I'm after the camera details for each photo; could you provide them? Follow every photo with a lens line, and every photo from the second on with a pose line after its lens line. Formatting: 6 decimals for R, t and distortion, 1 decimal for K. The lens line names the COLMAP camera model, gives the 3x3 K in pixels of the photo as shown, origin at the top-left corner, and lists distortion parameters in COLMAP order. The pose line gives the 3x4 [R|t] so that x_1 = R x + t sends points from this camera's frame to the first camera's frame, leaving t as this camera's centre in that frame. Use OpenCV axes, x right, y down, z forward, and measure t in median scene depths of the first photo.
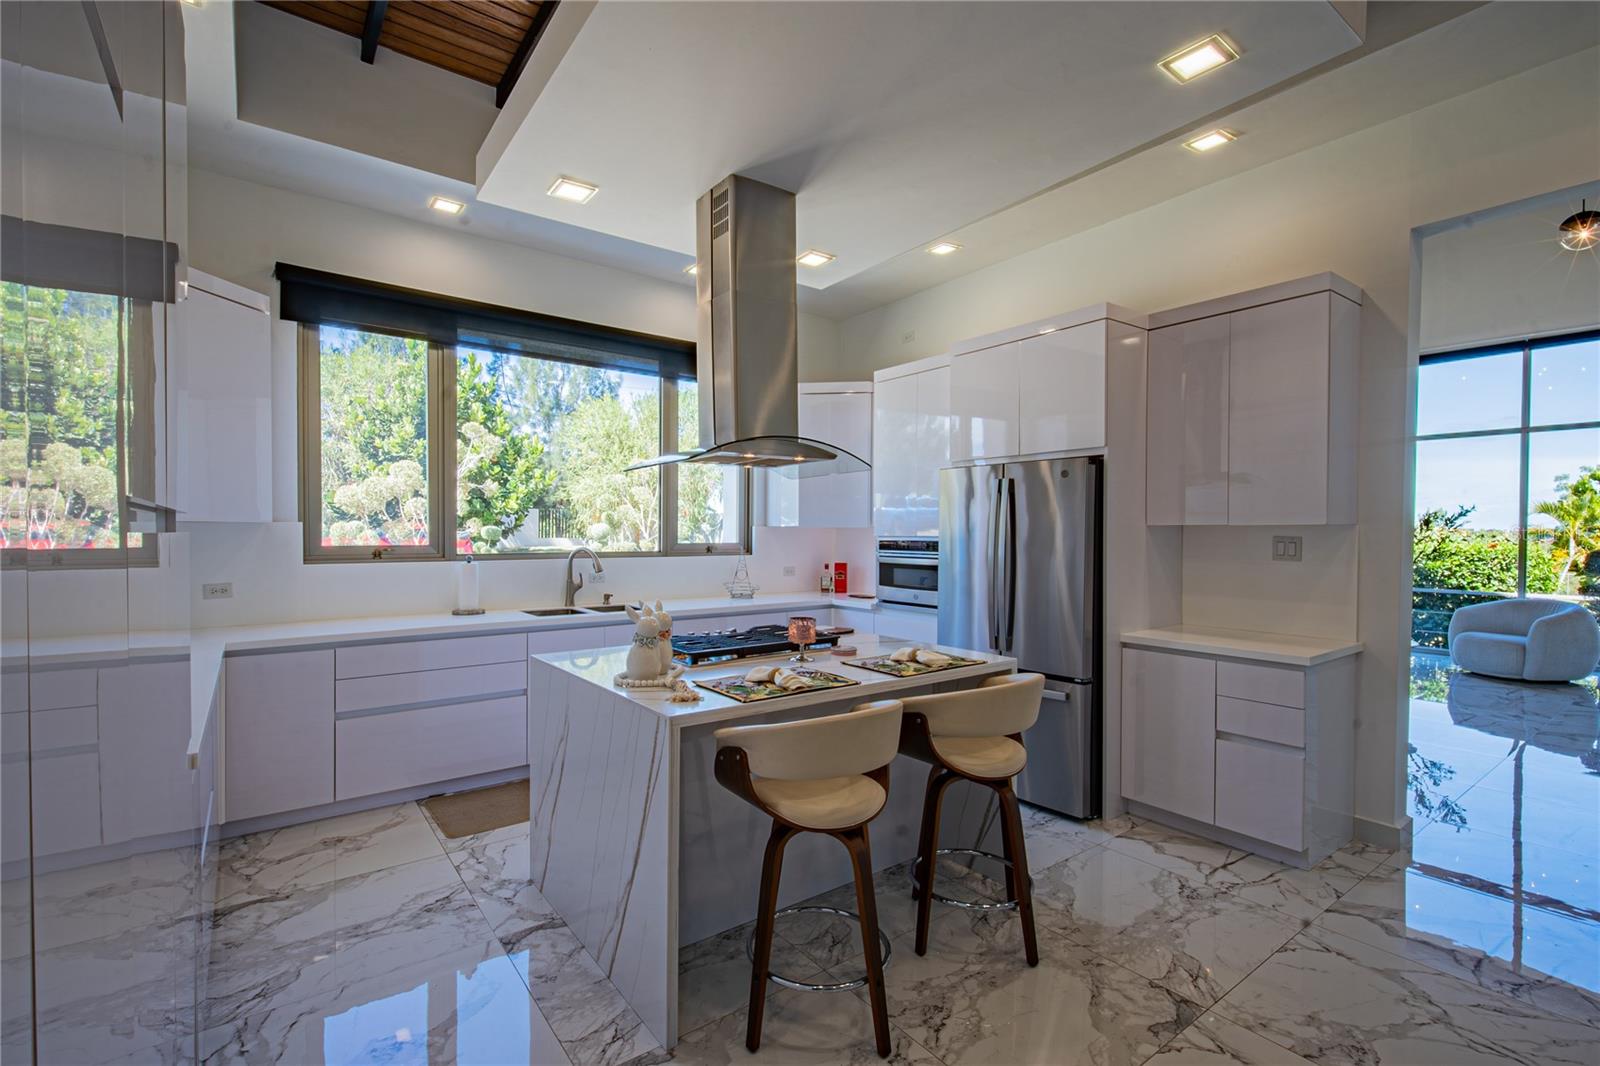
lens RADIAL K [[724.4, 0, 776.8], [0, 724.4, 542.2], [0, 0, 1]] dist [0.012293, -0.007959]
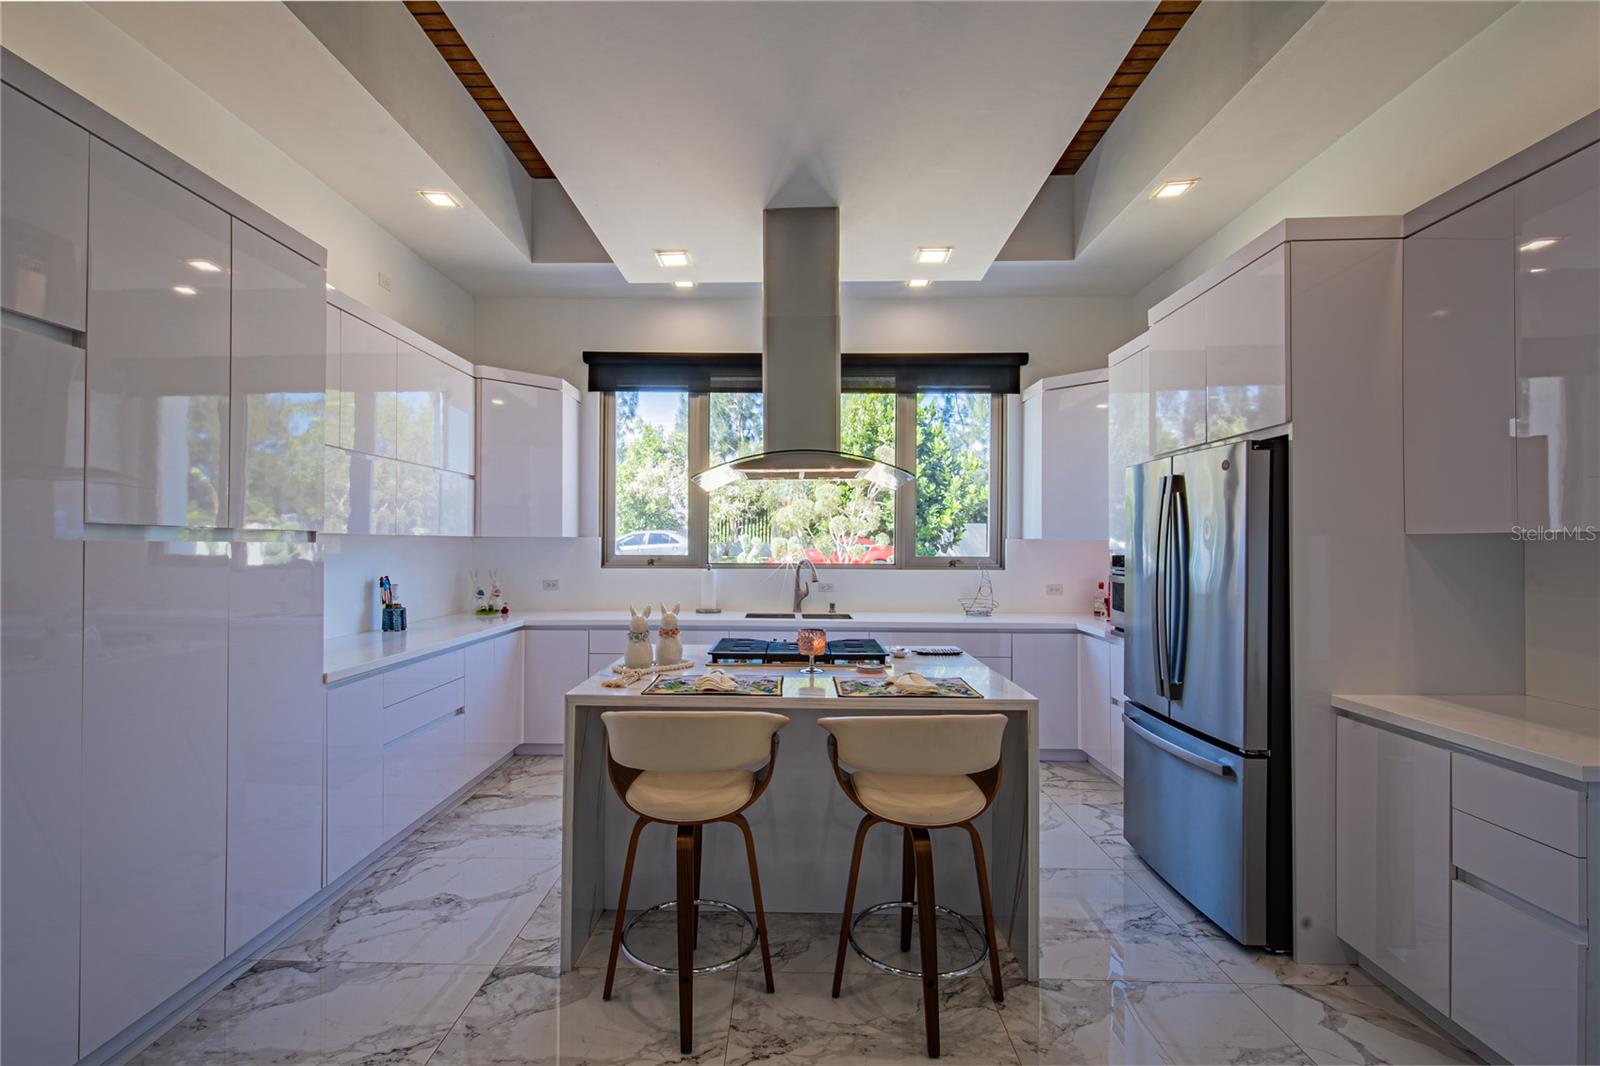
lens RADIAL K [[724.8, 0, 769.7], [0, 724.8, 539.5], [0, 0, 1]] dist [0.005250, -0.000380]
pose [[0.787795, -0.003745, -0.615926, 0.358515], [-0.011085, 0.999733, -0.020257, 0.000682], [0.615837, 0.022786, 0.787544, 0.101605]]
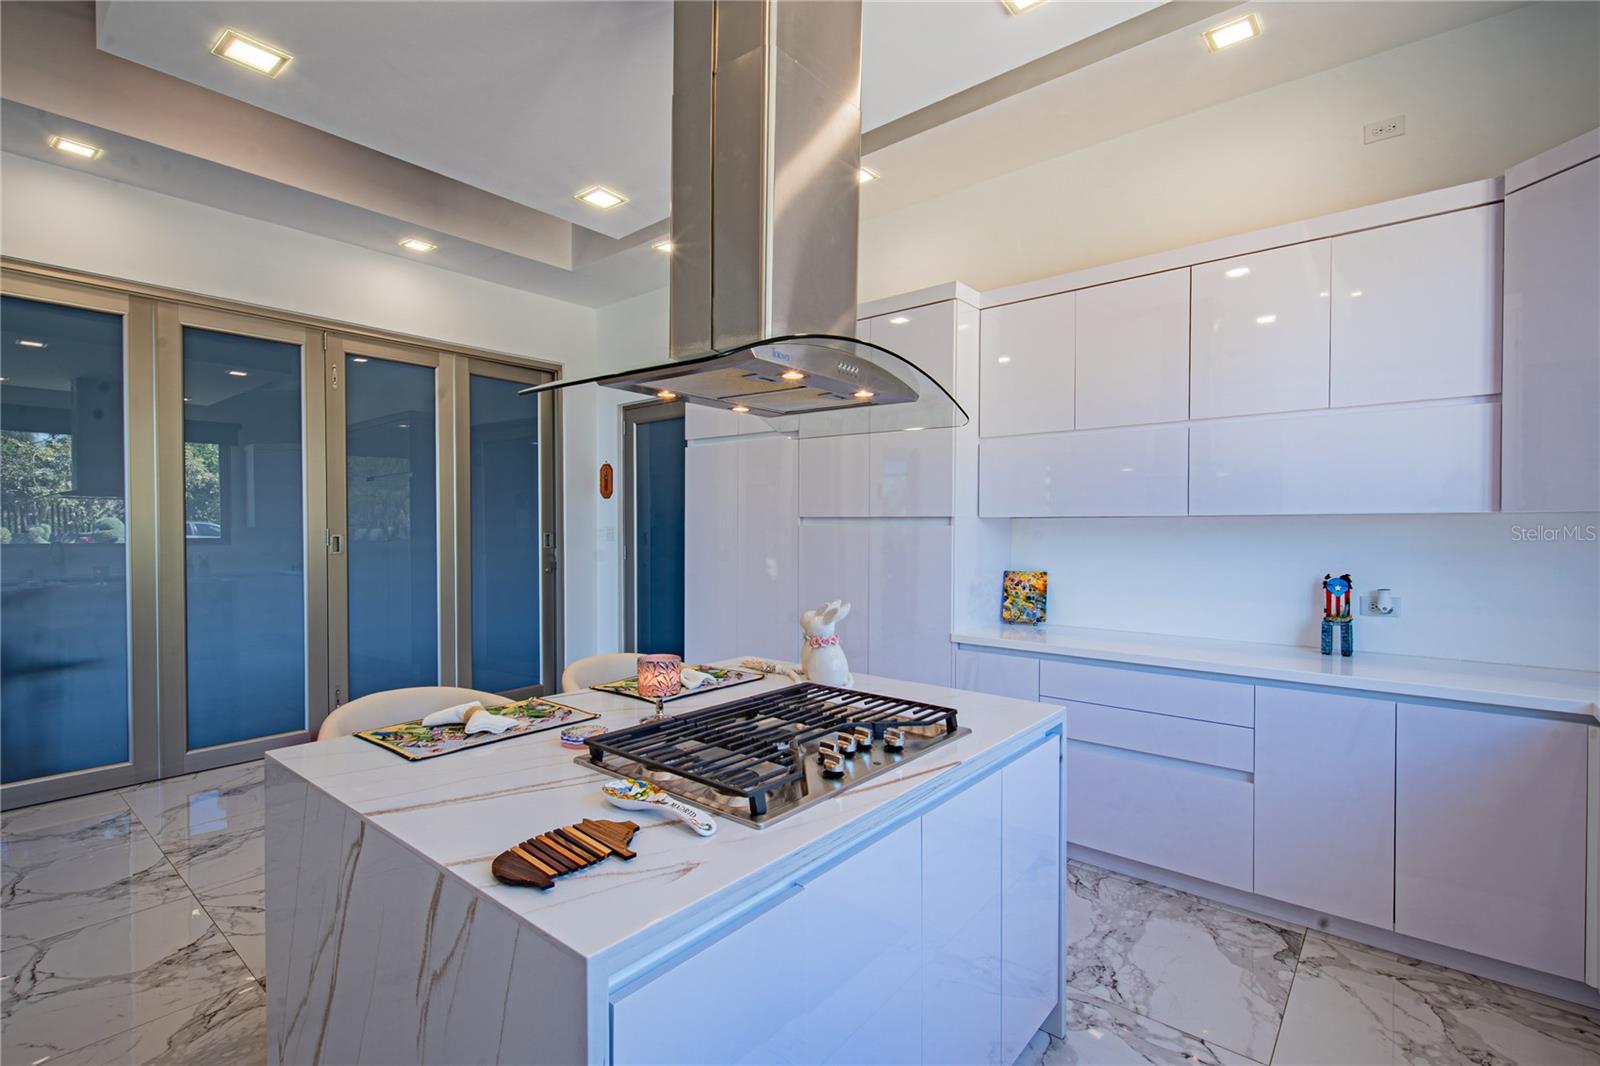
lens RADIAL K [[730.9, 0, 767.5], [0, 730.9, 541.6], [0, 0, 1]] dist [0.007787, -0.000609]
pose [[-0.971427, 0.004307, -0.237298, 0.060780], [-0.004556, 0.999313, 0.036790, -0.014701], [0.237294, 0.036820, -0.970740, 0.975057]]
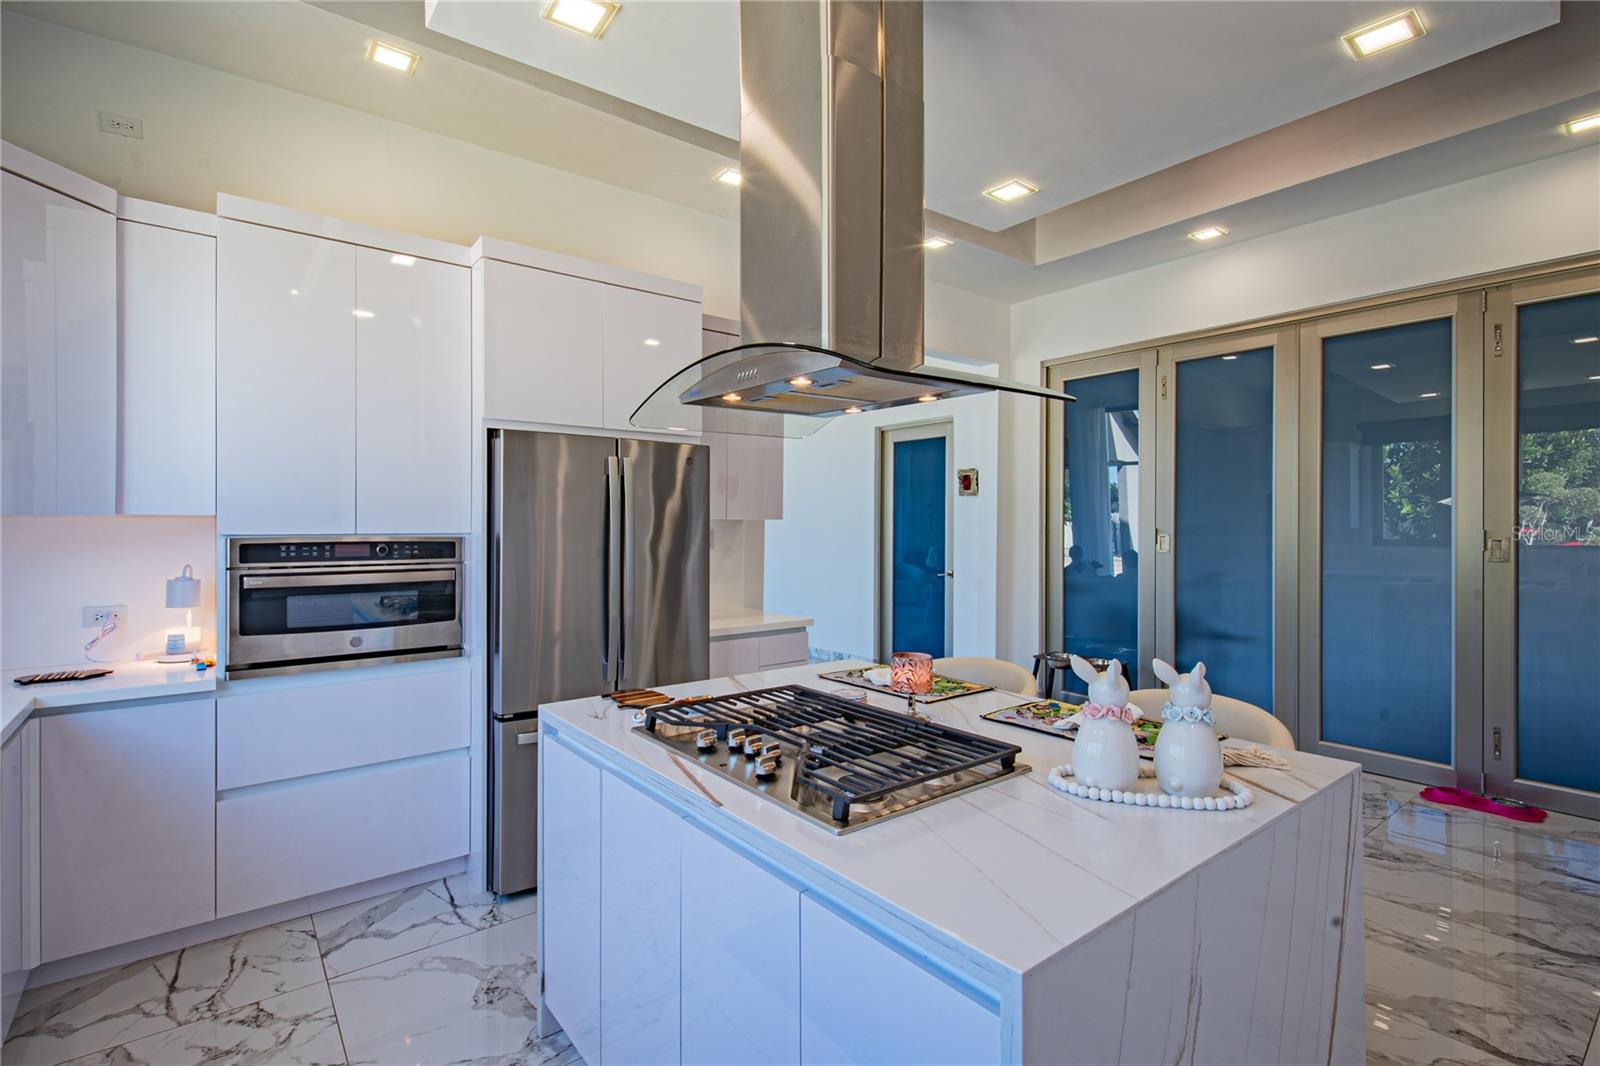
lens RADIAL K [[756.0, 0, 800.0], [0, 756.0, 533.0], [0, 0, 1]] dist [-0.011448, -0.000085]
pose [[-0.046067, -0.011079, 0.998877, -0.388208], [0.013616, 0.999839, 0.011717, -0.010659], [-0.998846, 0.014140, -0.045908, 0.660438]]
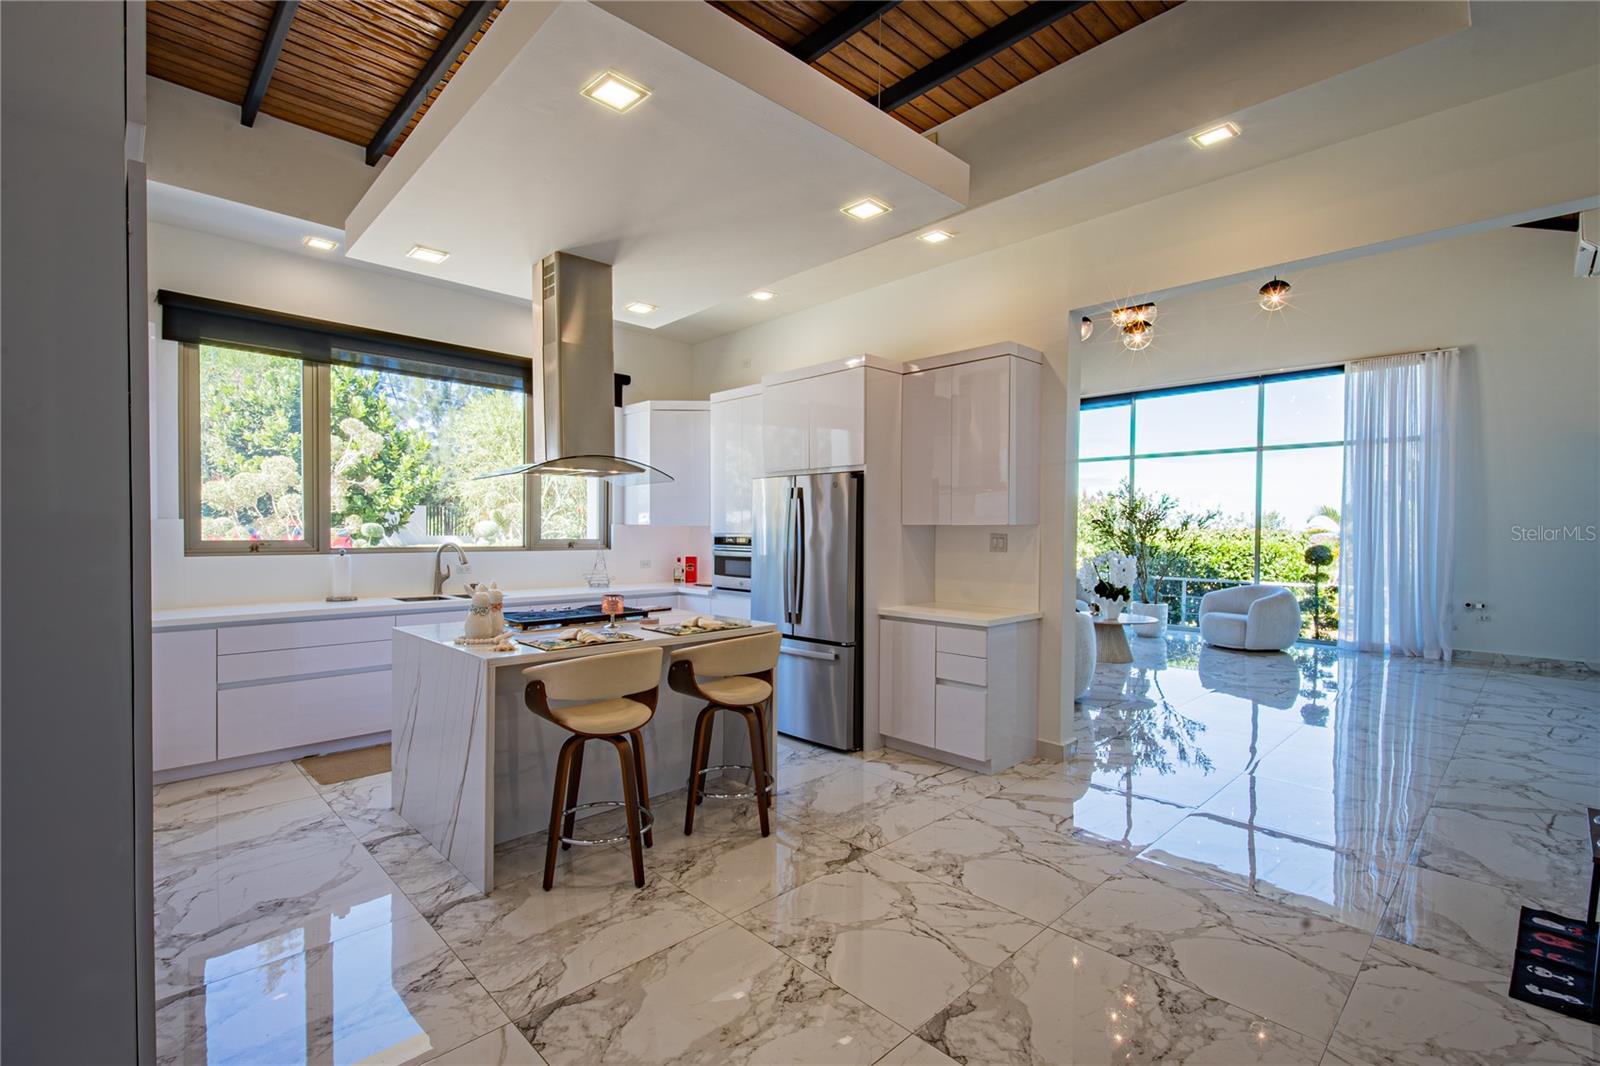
lens RADIAL K [[727.2, 0, 779.2], [0, 727.2, 542.5], [0, 0, 1]] dist [0.015687, -0.009783]
pose [[0.991686, 0.000405, 0.128677, 0.097056], [-0.000733, 0.999997, 0.002505, 0.003830], [-0.128676, -0.002578, 0.991683, -0.200242]]
